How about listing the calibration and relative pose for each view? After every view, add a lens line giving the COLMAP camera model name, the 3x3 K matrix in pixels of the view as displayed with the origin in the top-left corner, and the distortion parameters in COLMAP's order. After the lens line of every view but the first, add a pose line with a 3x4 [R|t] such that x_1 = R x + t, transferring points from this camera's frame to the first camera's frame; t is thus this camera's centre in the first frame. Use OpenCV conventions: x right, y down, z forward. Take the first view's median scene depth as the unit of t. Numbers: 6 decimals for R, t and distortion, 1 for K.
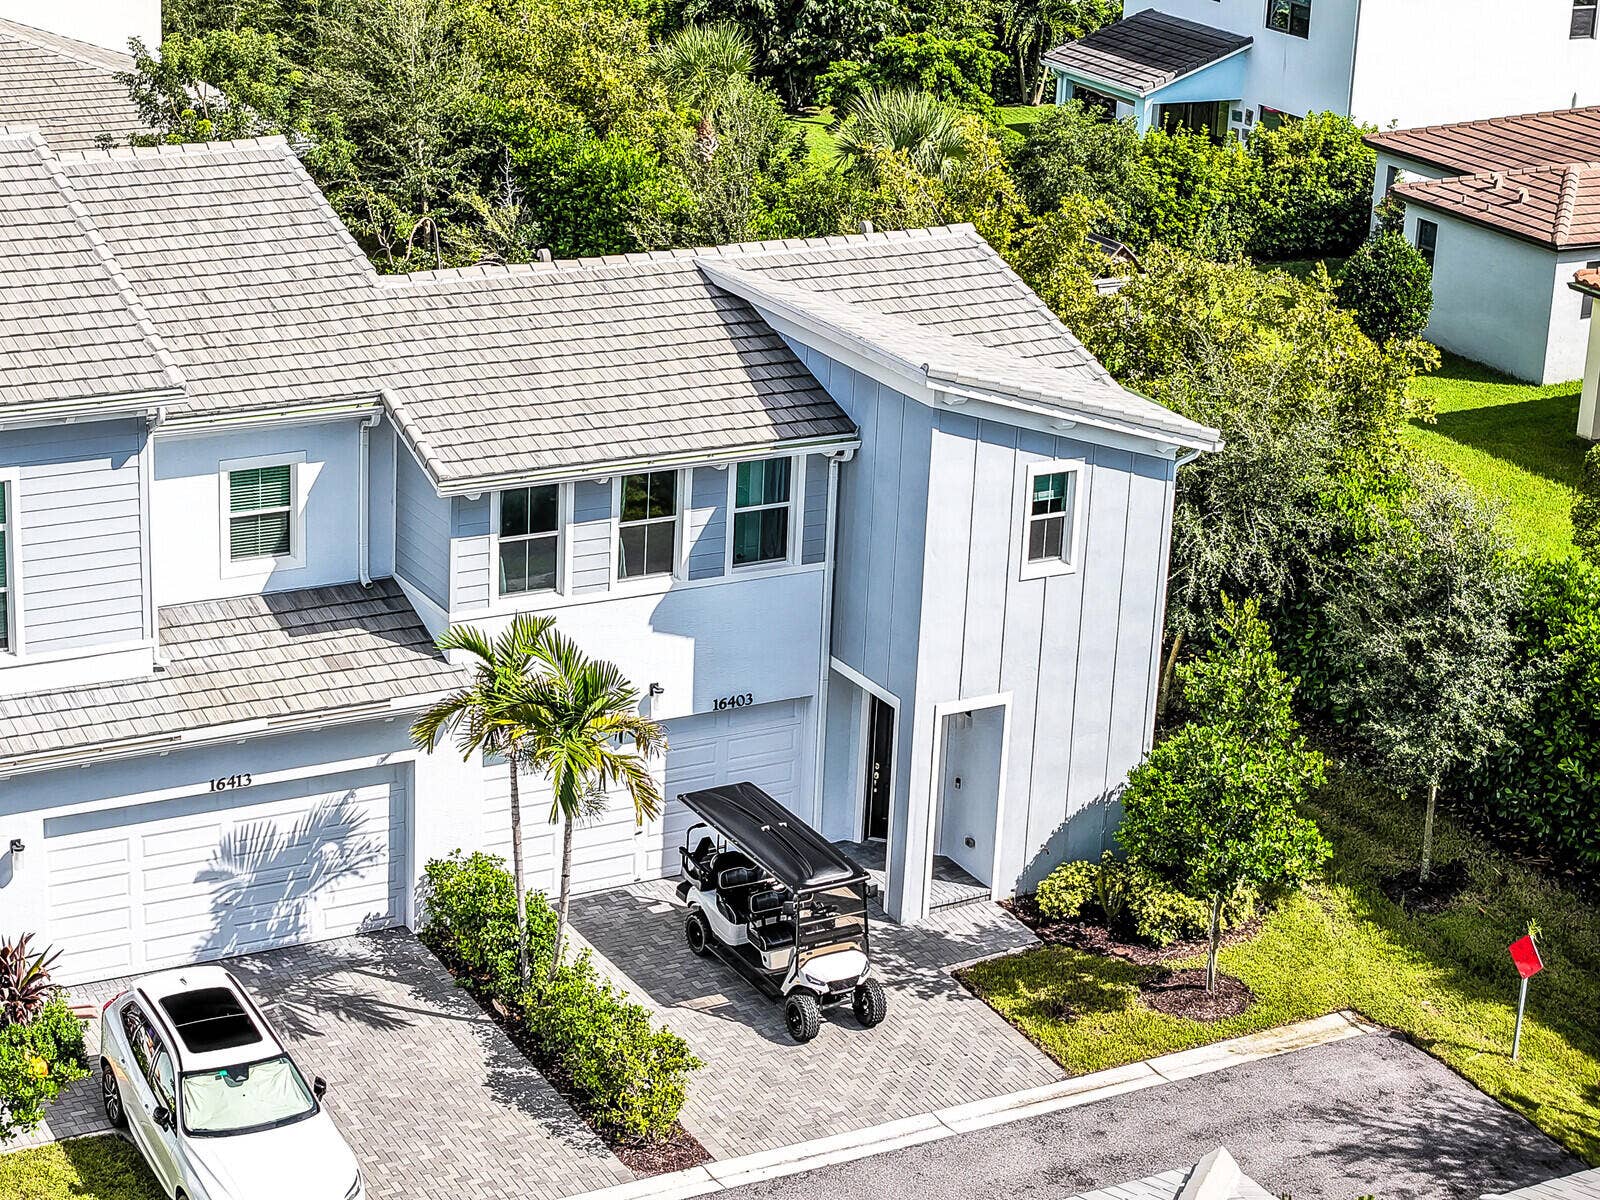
lens RADIAL K [[3365.4, 0, 800.2], [0, 3365.4, 588.2], [0, 0, 1]] dist [-0.118994, 0.000000]
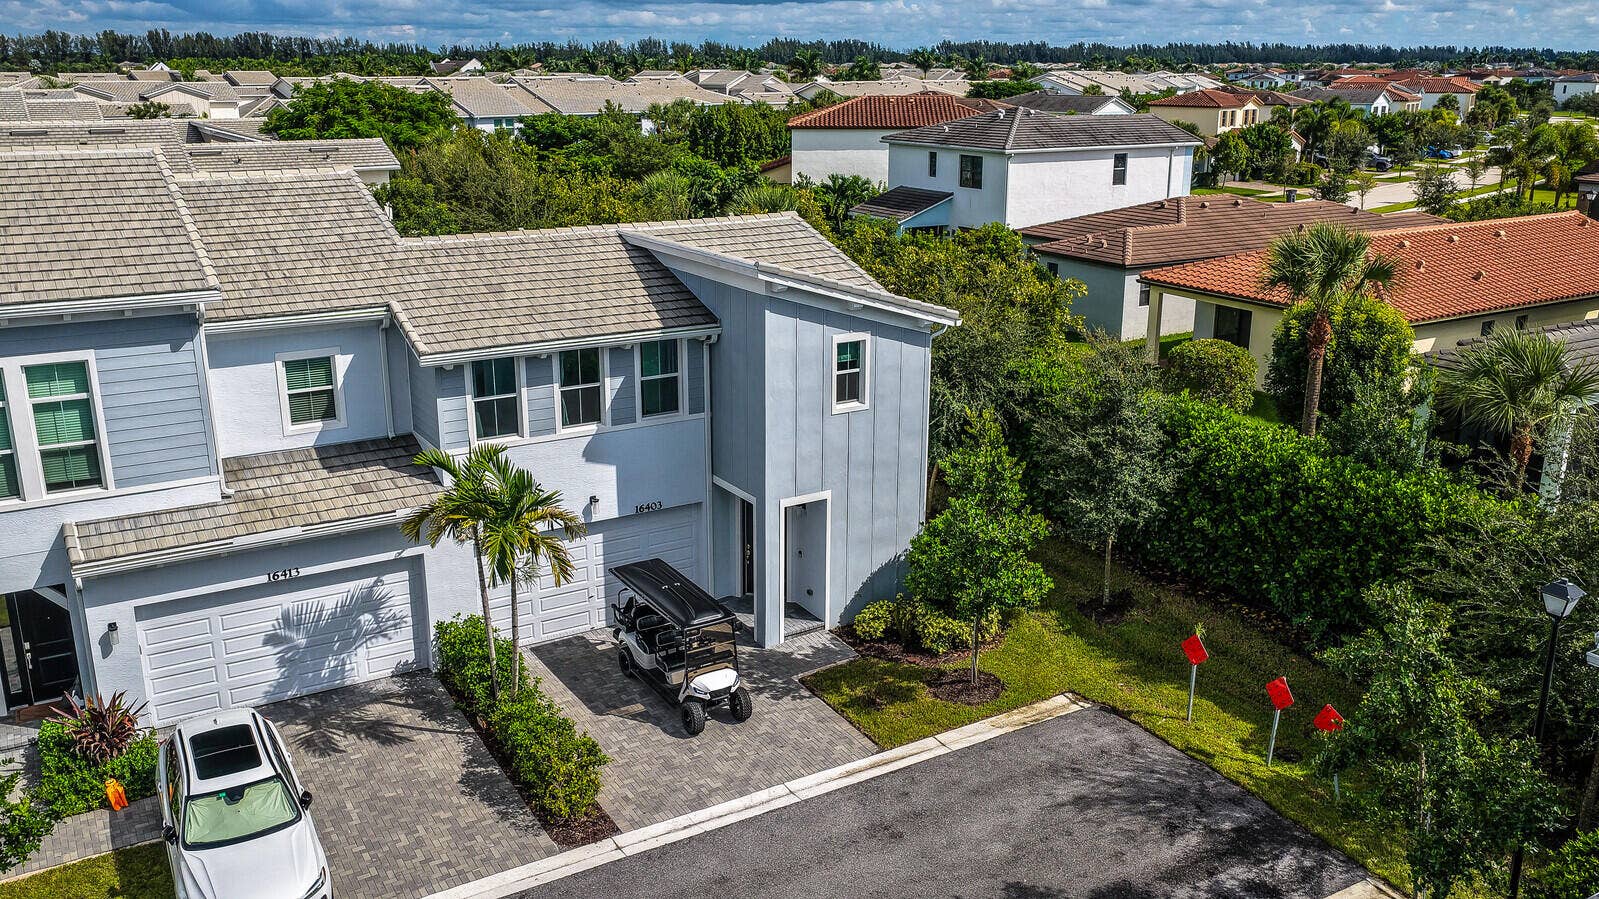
lens RADIAL K [[1350.2, 0, 796.7], [0, 1350.2, 456.6], [0, 0, 1]] dist [0.008336, 0.004835]
pose [[0.998587, -0.049880, 0.018342, 0.038650], [0.050604, 0.997860, -0.041415, 0.041515], [-0.016237, 0.042284, 0.998974, 0.407790]]
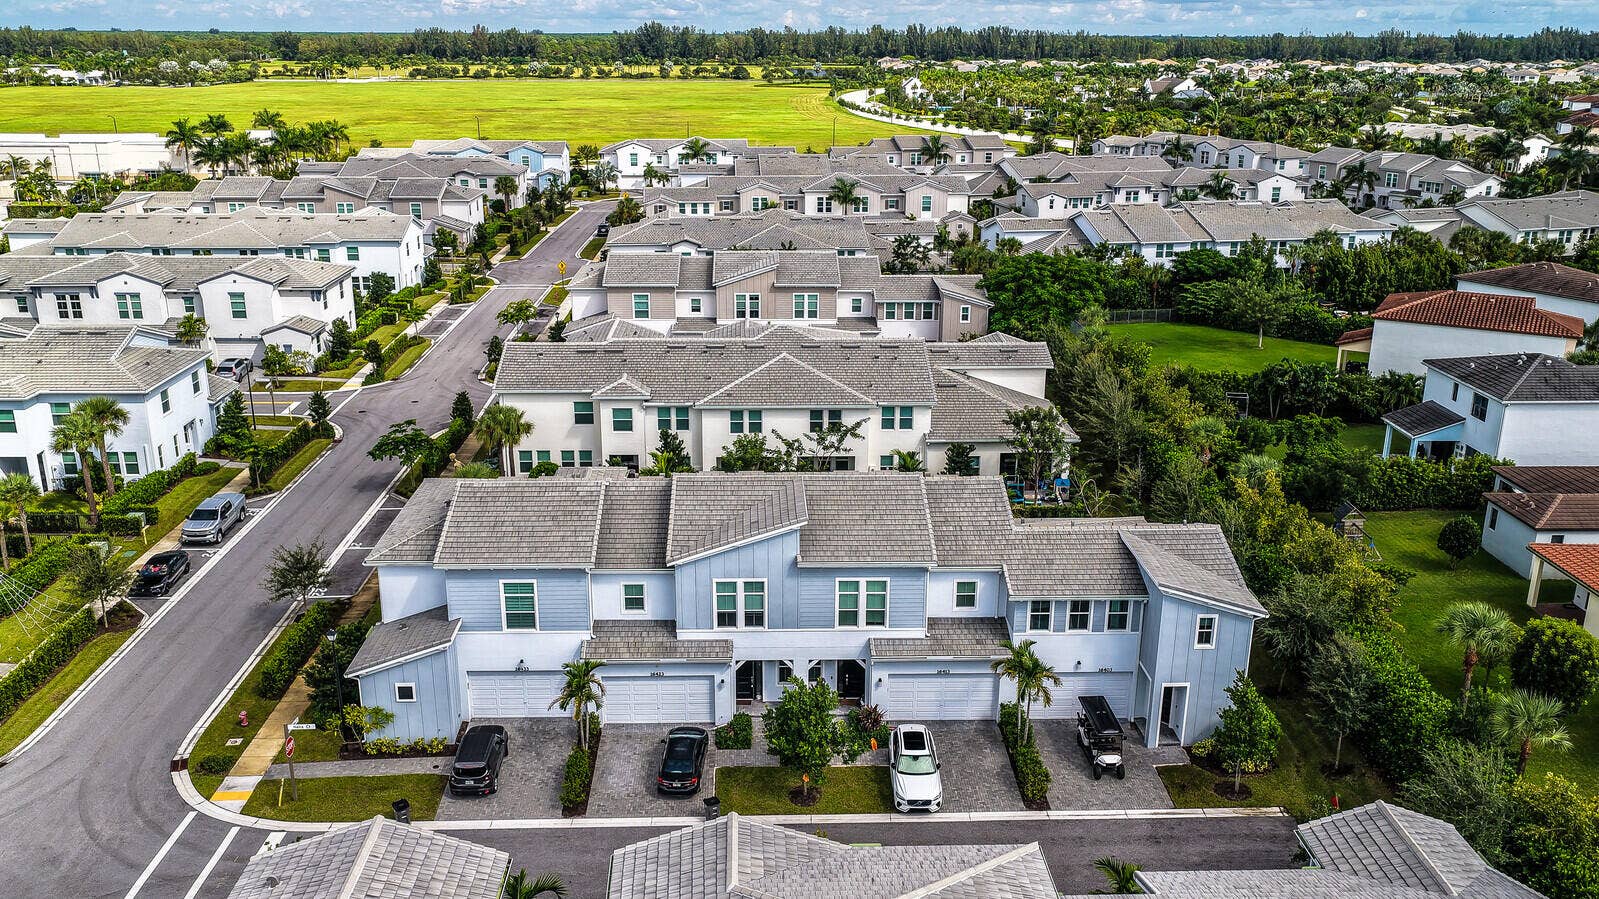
lens RADIAL K [[1350.2, 0, 785.7], [0, 1350.2, 463.4], [0, 0, 1]] dist [0.008336, 0.004835]
pose [[0.885657, 0.107381, -0.451753, 0.290540], [-0.119254, 0.992861, 0.002205, -0.137796], [0.448765, 0.051920, 0.892140, -0.337396]]
